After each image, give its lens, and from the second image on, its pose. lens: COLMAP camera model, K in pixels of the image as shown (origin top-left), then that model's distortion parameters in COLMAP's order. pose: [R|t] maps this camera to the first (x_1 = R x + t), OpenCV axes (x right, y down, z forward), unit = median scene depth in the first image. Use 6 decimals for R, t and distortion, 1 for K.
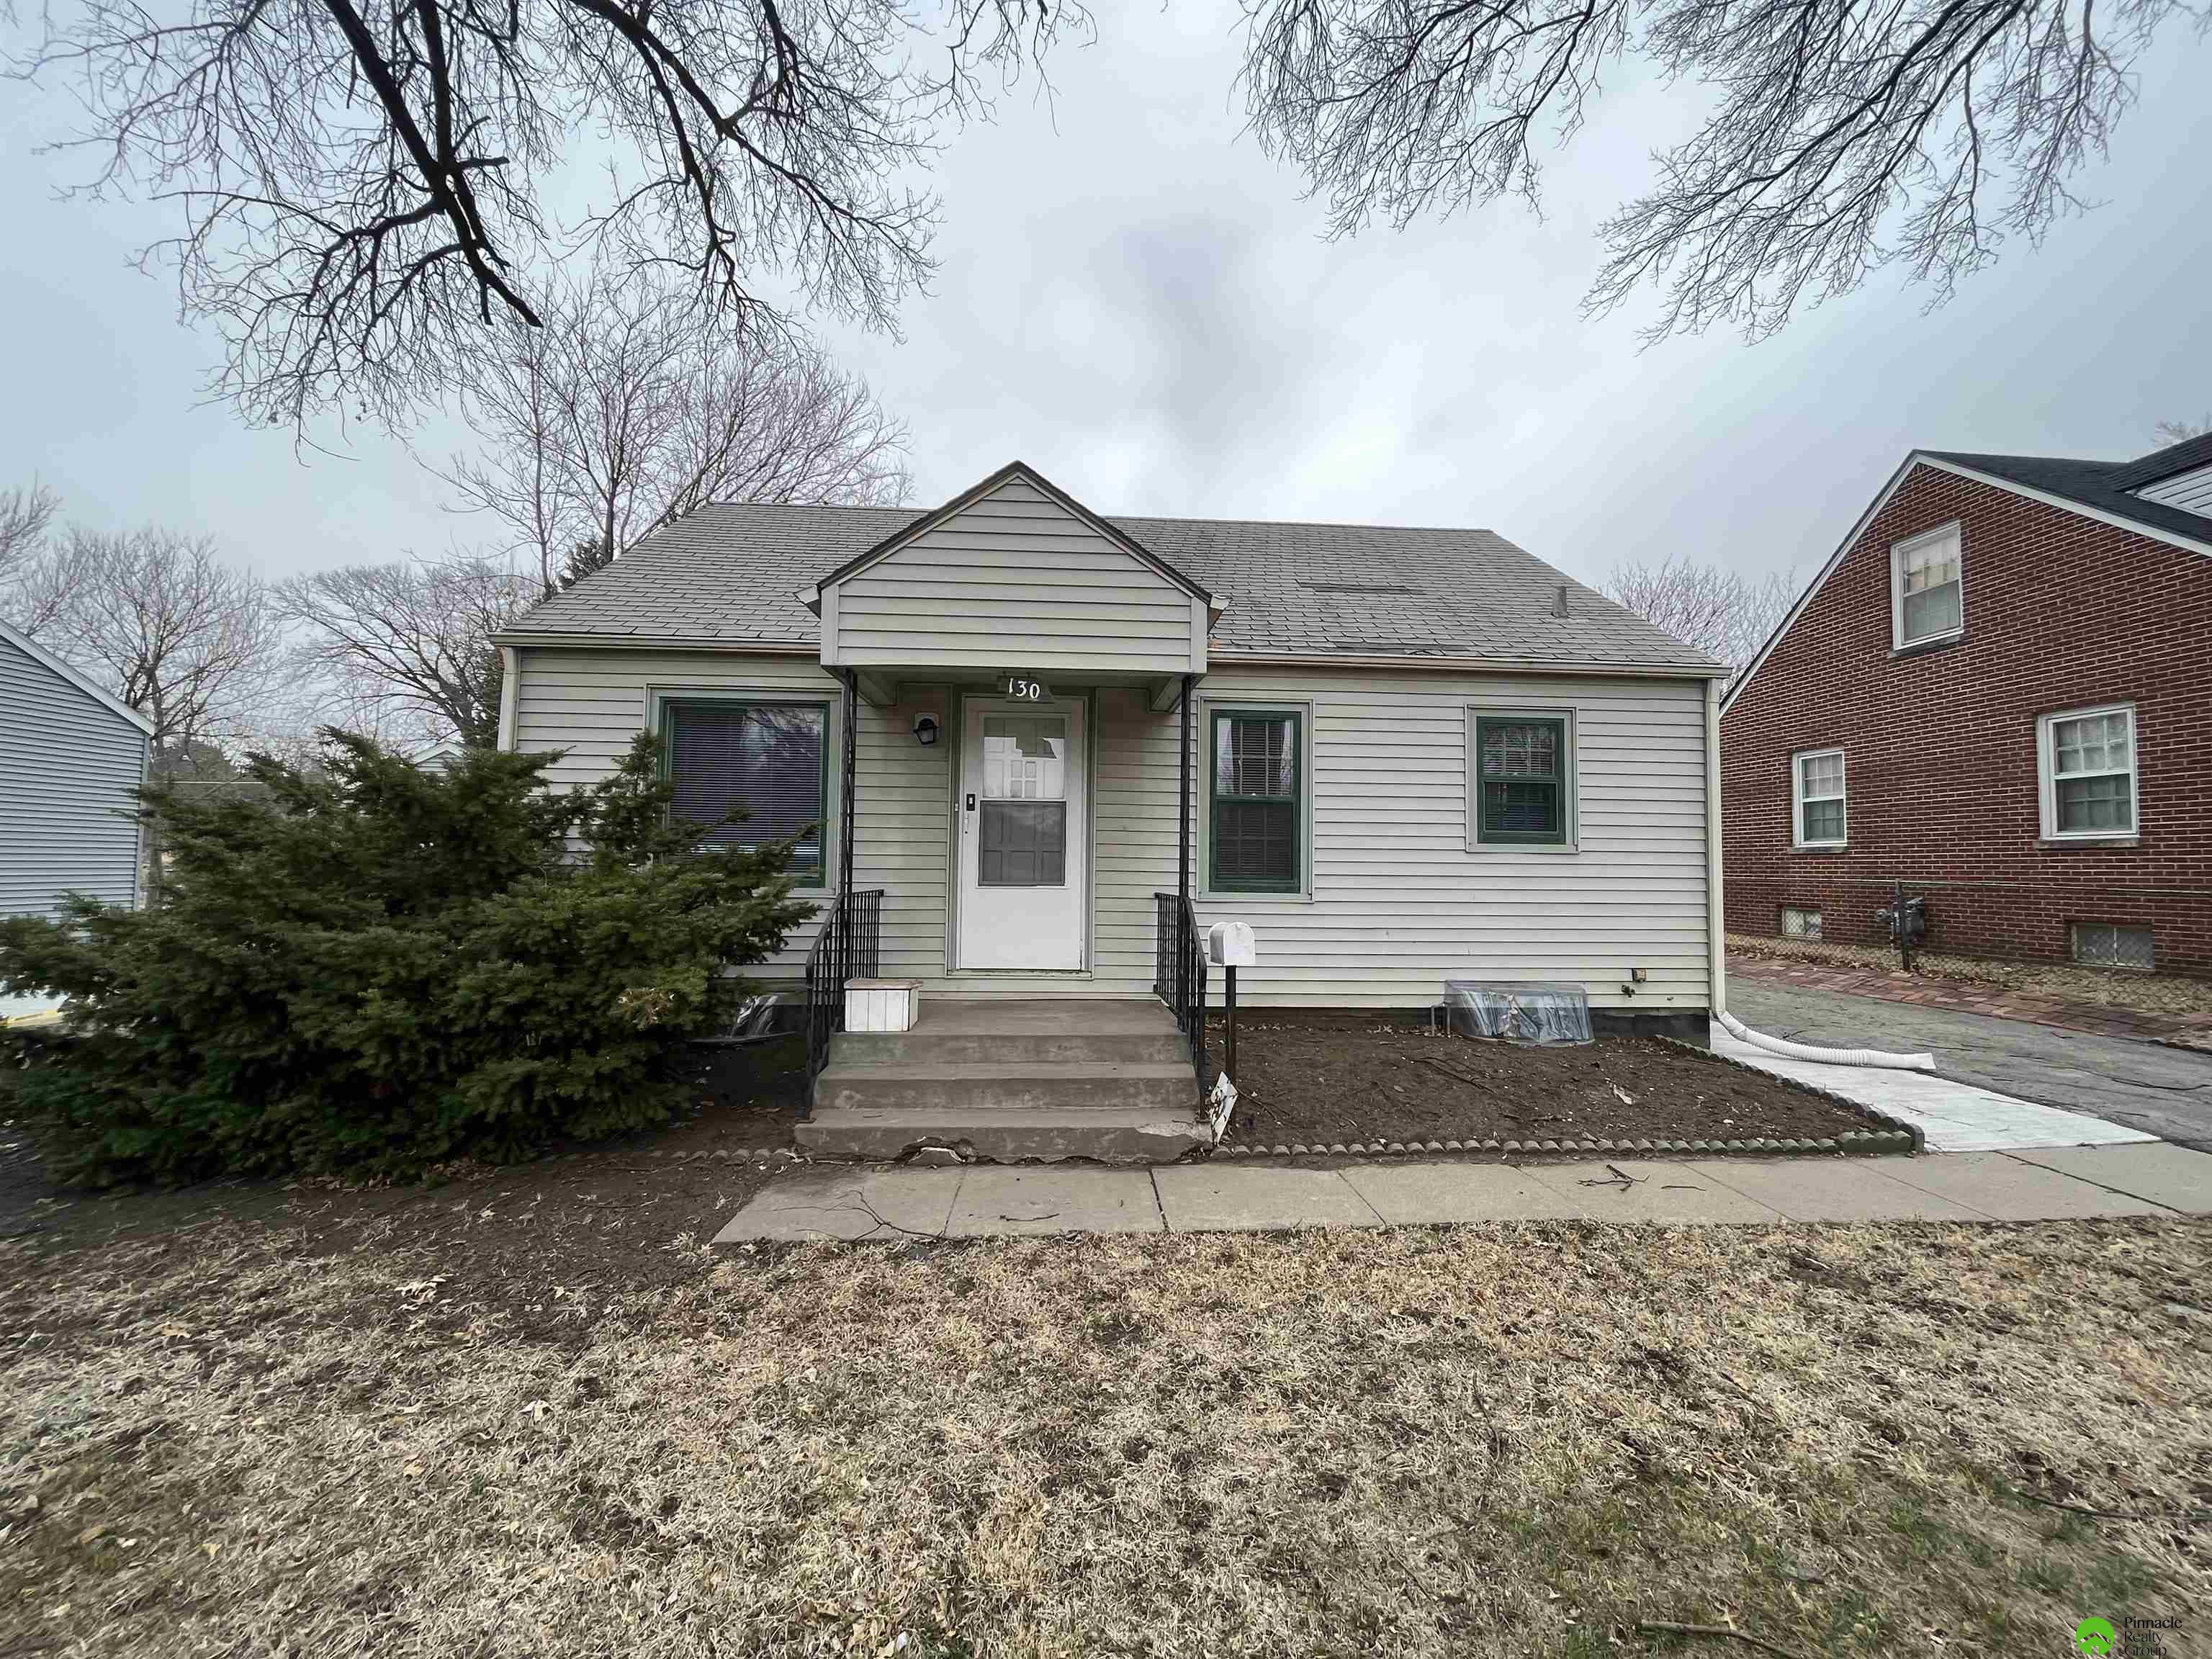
lens RADIAL K [[891.1, 0, 1106.5], [0, 891.1, 825.0], [0, 0, 1]] dist [-0.003343, 0.000049]
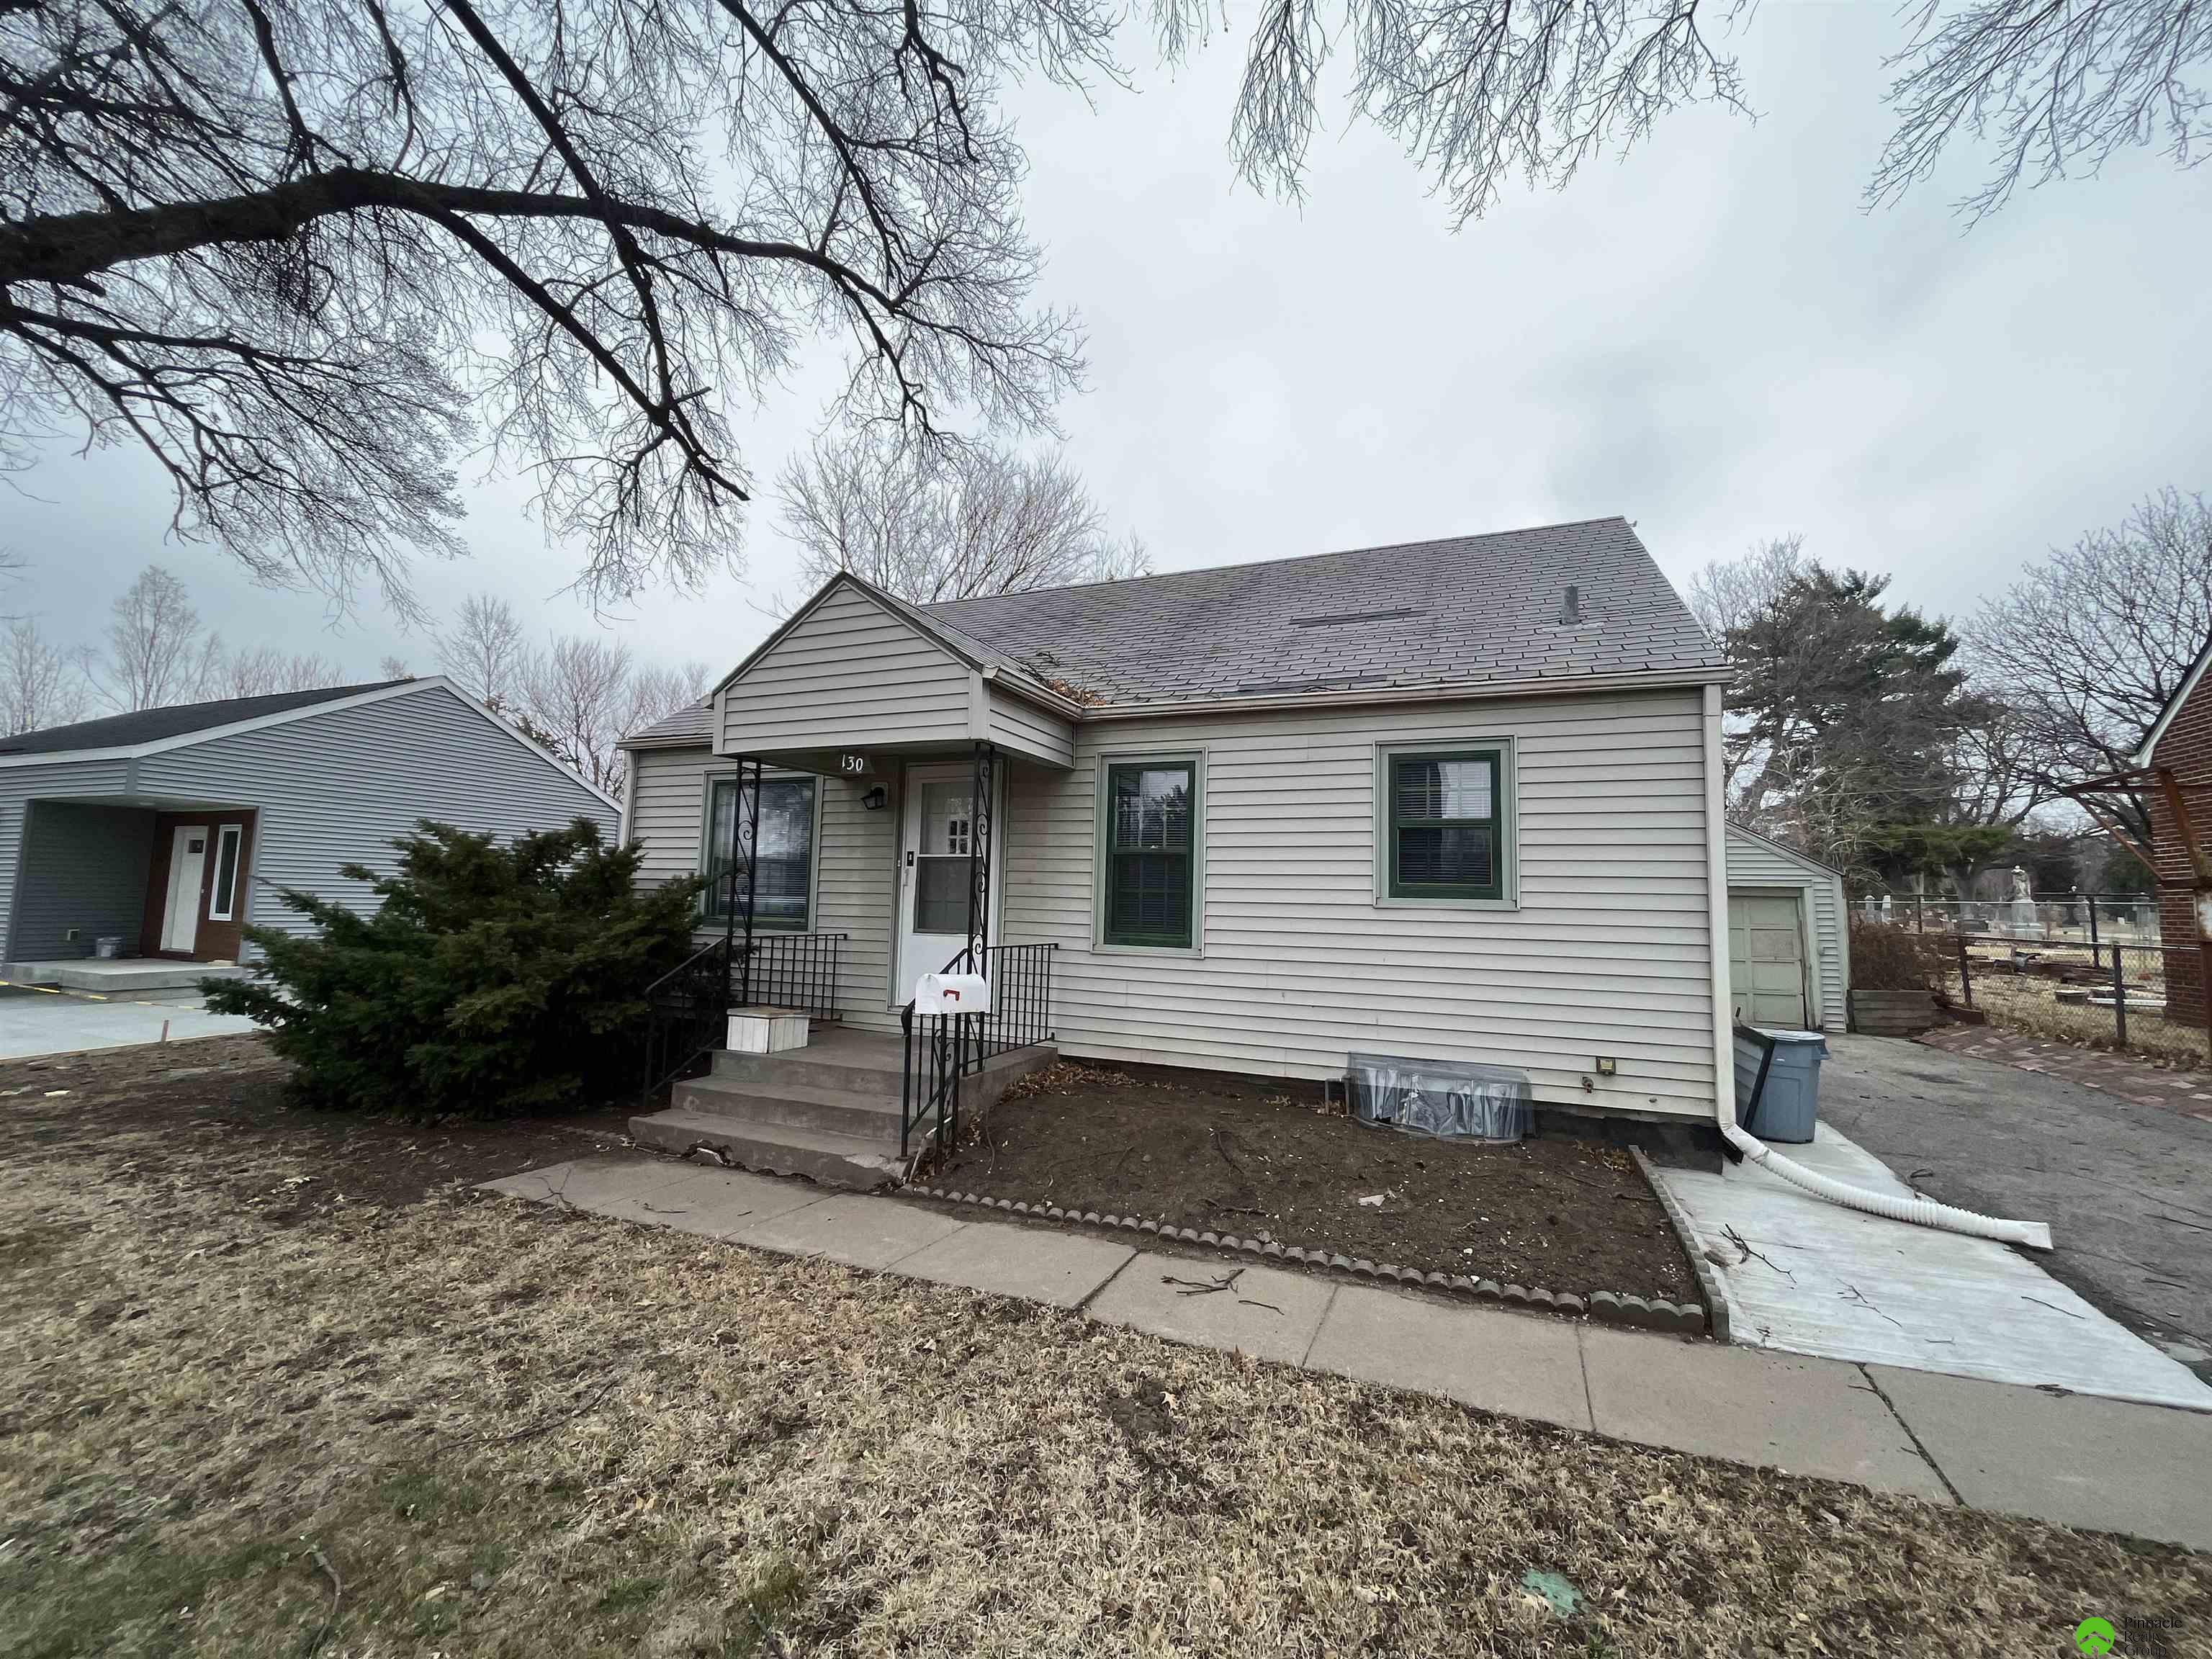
lens RADIAL K [[891.1, 0, 1111.9], [0, 891.1, 827.2], [0, 0, 1]] dist [-0.003343, 0.000049]
pose [[0.898275, -0.028428, -0.438514, 0.713528], [0.008313, 0.998826, -0.047723, -0.011627], [0.439356, 0.039223, 0.897457, 0.114382]]
